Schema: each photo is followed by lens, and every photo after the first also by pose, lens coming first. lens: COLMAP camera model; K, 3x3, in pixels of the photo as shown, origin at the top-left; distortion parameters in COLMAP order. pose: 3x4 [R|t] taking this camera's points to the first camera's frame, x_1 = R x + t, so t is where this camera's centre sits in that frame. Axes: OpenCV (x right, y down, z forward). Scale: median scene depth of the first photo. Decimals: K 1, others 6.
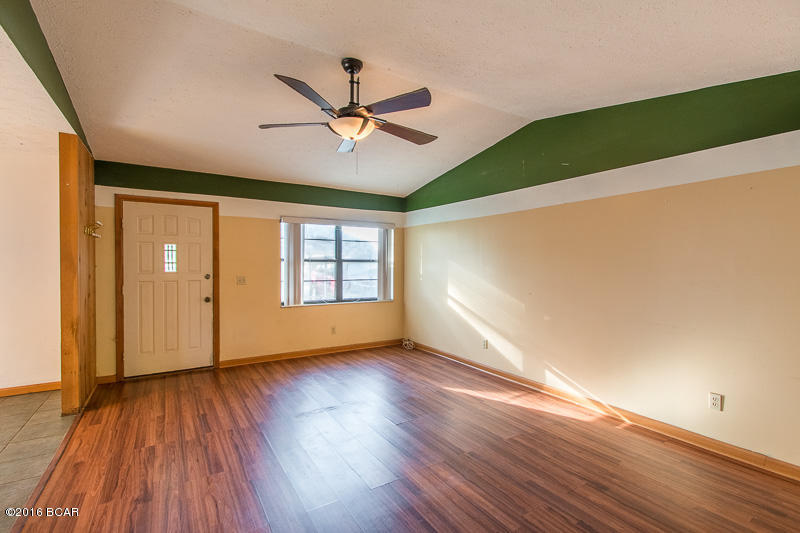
lens RADIAL K [[382.3, 0, 406.5], [0, 382.3, 264.0], [0, 0, 1]] dist [0.005407, -0.000270]
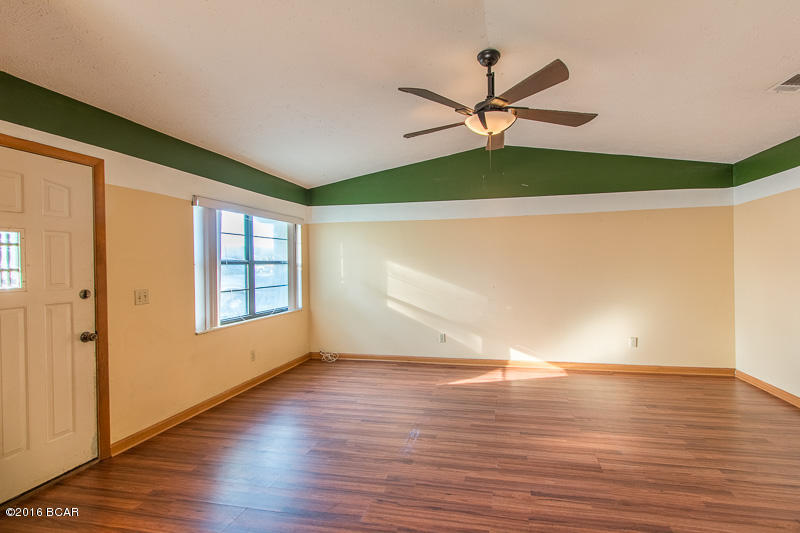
lens RADIAL K [[382.3, 0, 406.5], [0, 382.3, 264.0], [0, 0, 1]] dist [0.005407, -0.000270]
pose [[0.685755, -0.011987, 0.727734, -0.571034], [0.013707, 0.999900, 0.003554, -0.005194], [-0.727704, 0.007538, 0.685850, 0.287270]]
